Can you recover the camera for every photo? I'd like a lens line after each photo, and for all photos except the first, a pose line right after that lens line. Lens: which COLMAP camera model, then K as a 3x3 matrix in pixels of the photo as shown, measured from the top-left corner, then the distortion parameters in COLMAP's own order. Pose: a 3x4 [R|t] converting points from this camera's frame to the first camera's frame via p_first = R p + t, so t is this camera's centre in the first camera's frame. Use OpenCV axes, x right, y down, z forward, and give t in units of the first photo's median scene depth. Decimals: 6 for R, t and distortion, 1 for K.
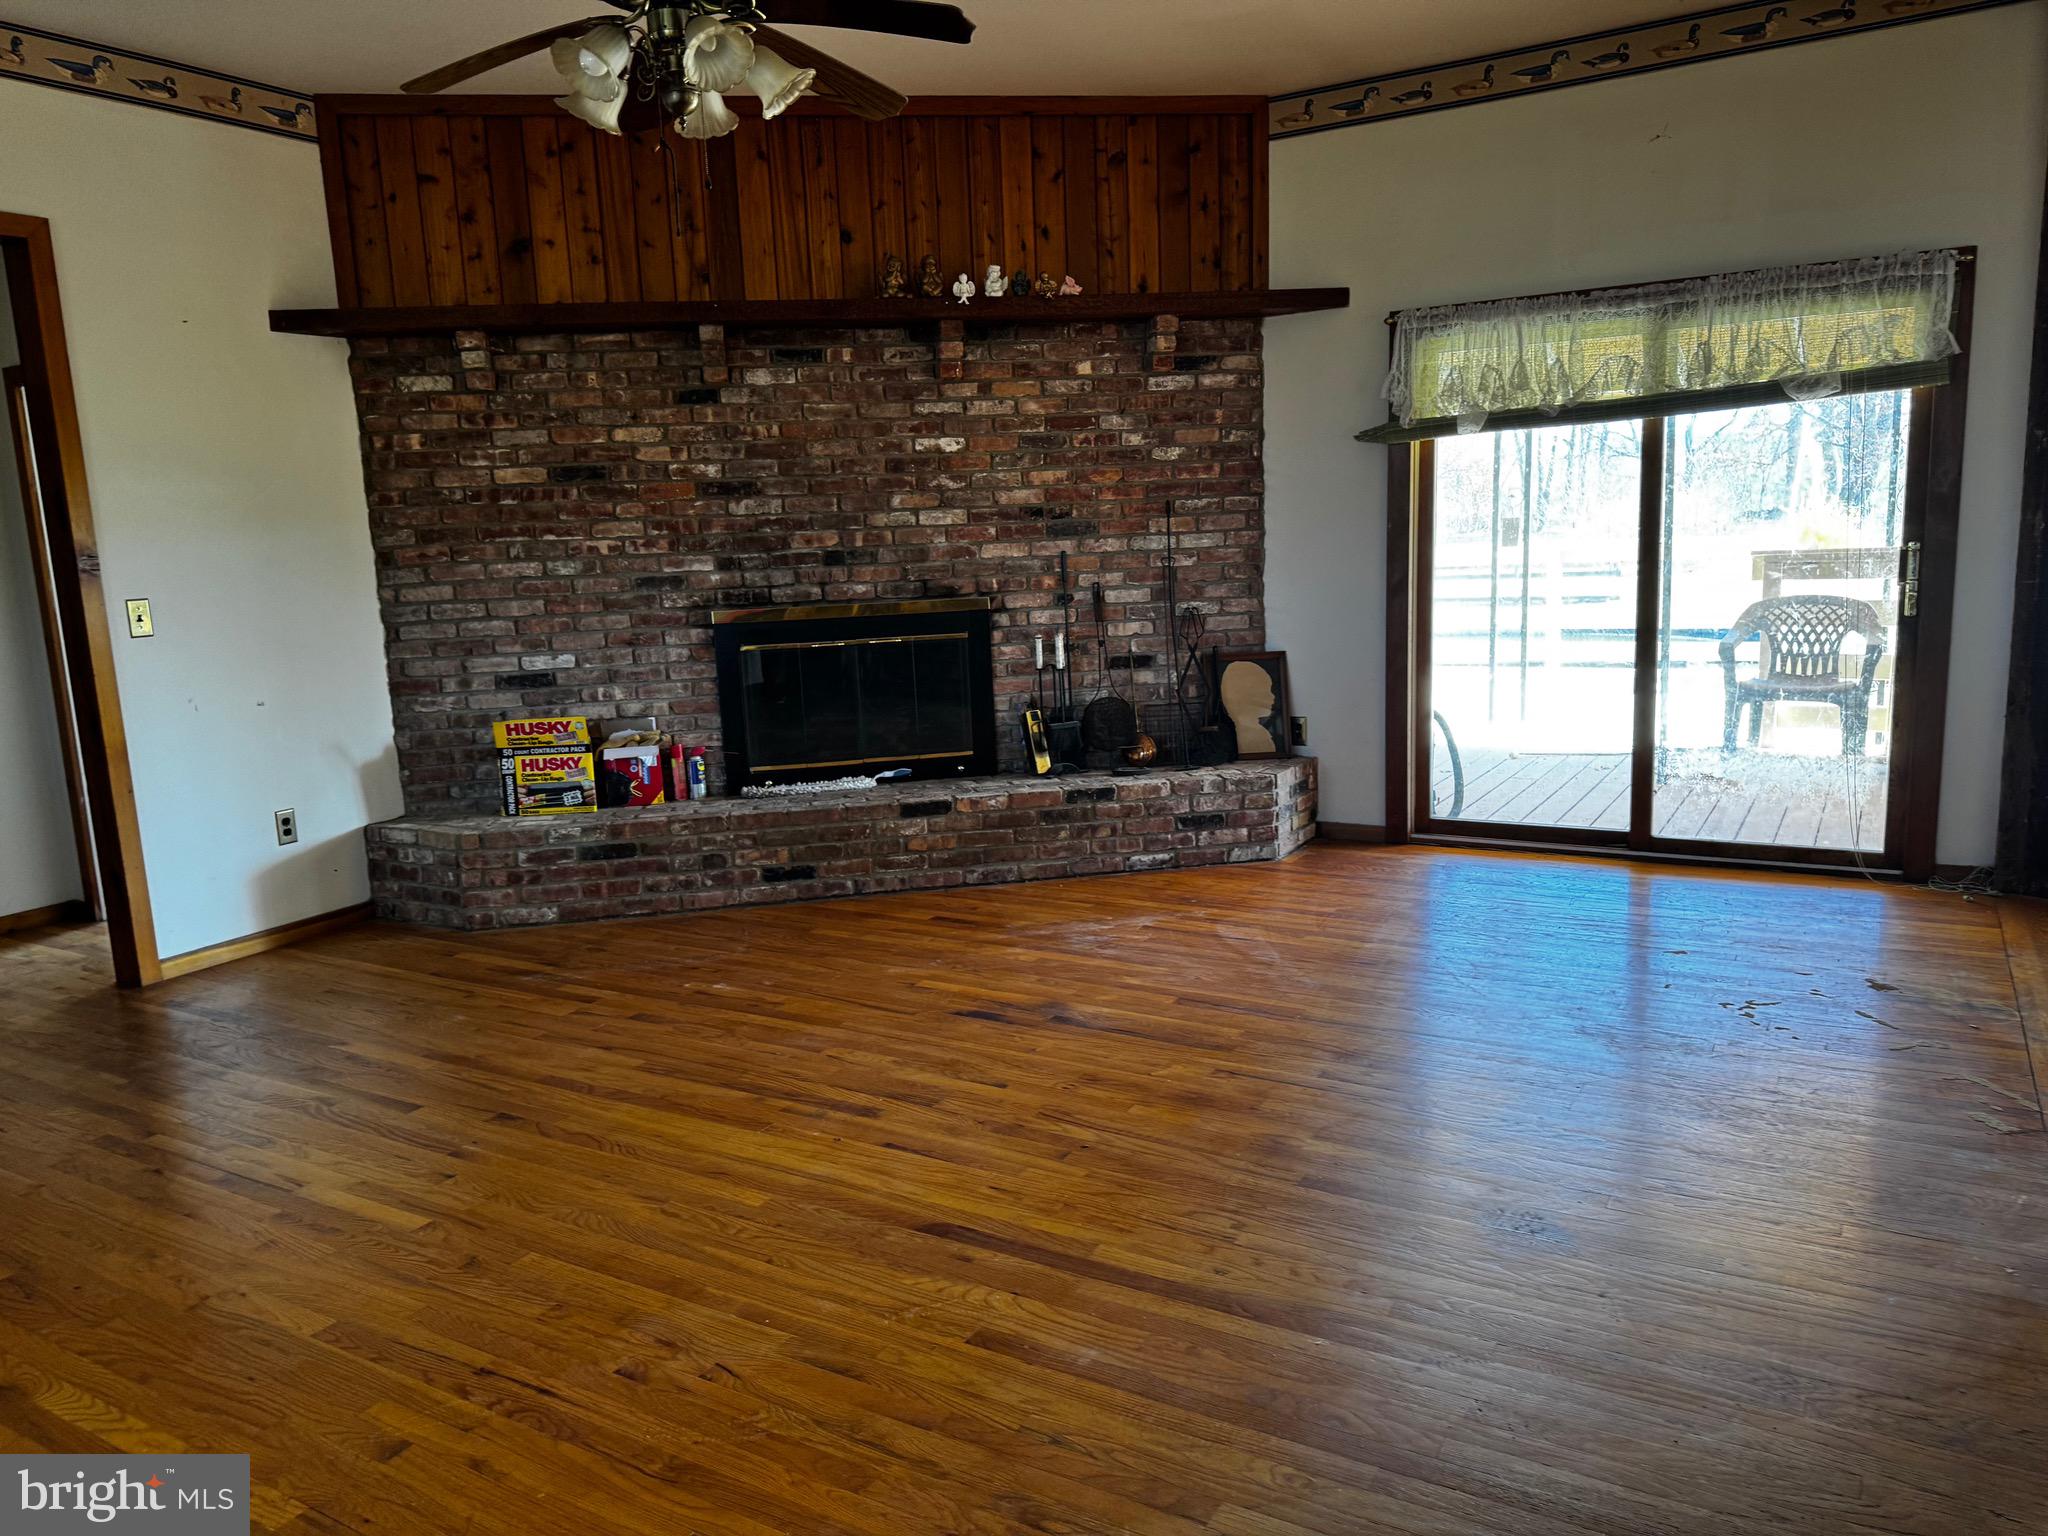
lens RADIAL K [[1458.8, 0, 1024.4], [0, 1458.8, 768.4], [0, 0, 1]] dist [0.005345, -0.000006]
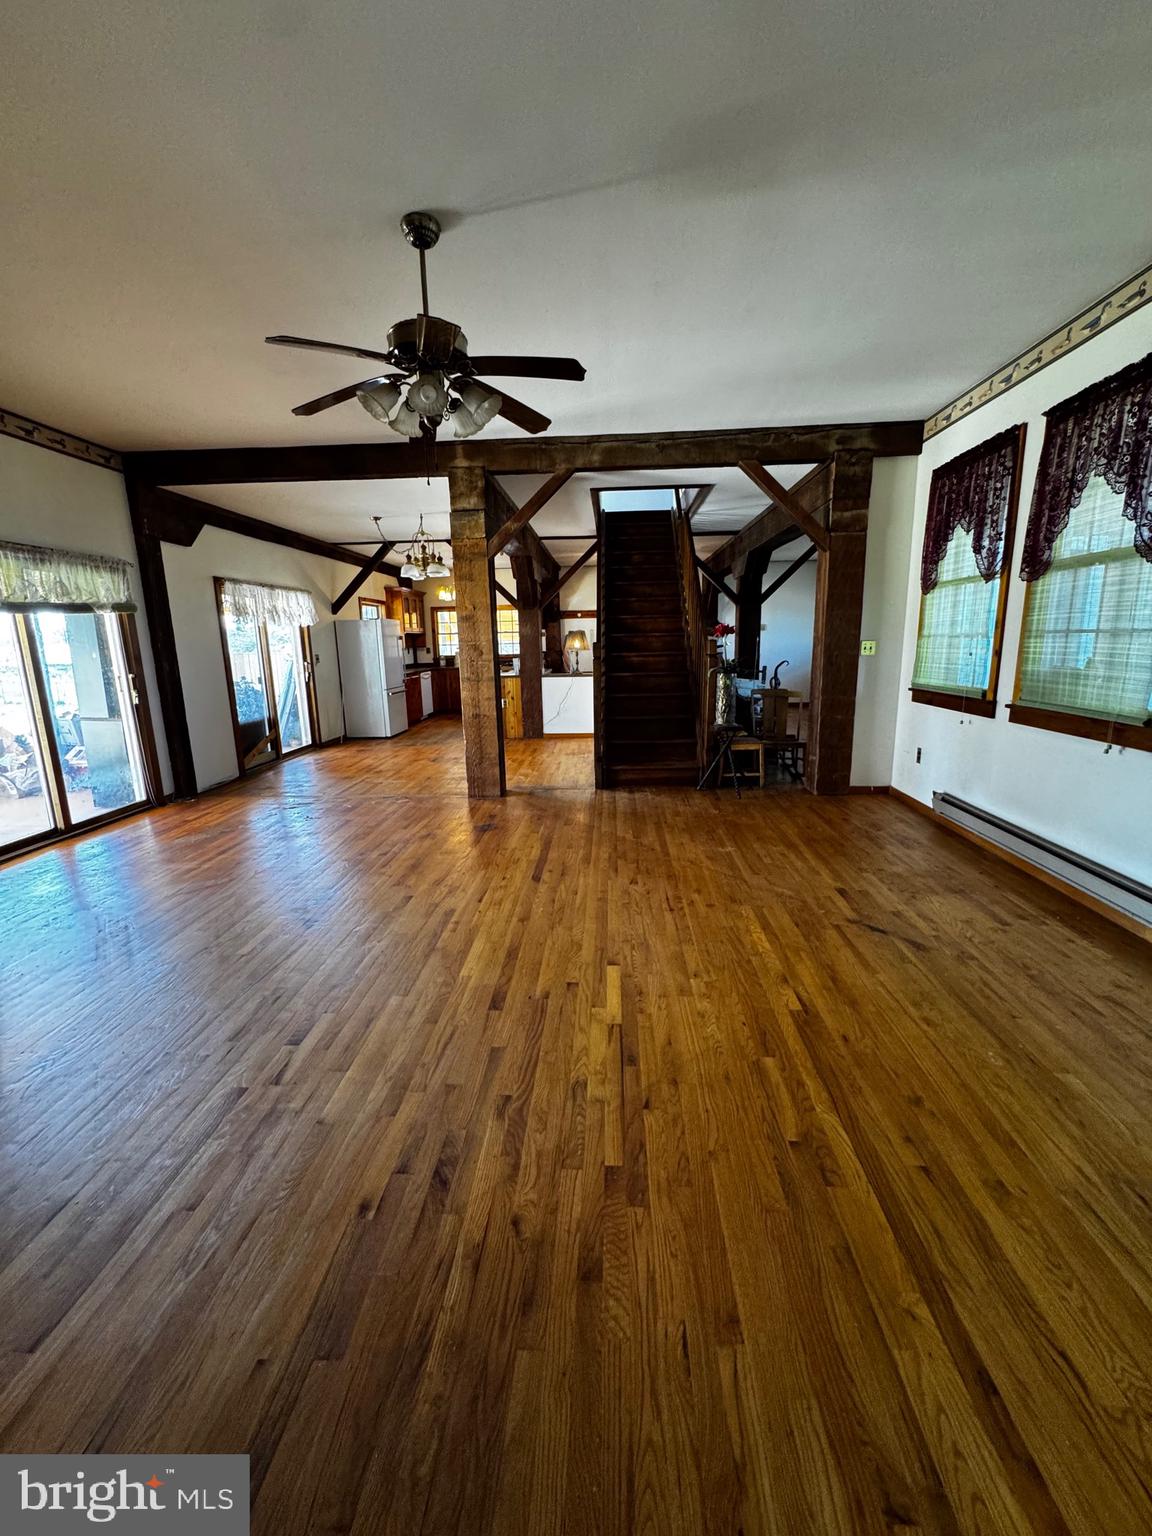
lens RADIAL K [[604.6, 0, 577.5], [0, 604.6, 765.8], [0, 0, 1]] dist [-0.003209, 0.000032]
pose [[-0.461143, -0.131831, 0.877478, -0.739268], [0.185570, 0.952706, 0.240656, -0.122528], [-0.867704, 0.273811, -0.414870, 0.876687]]
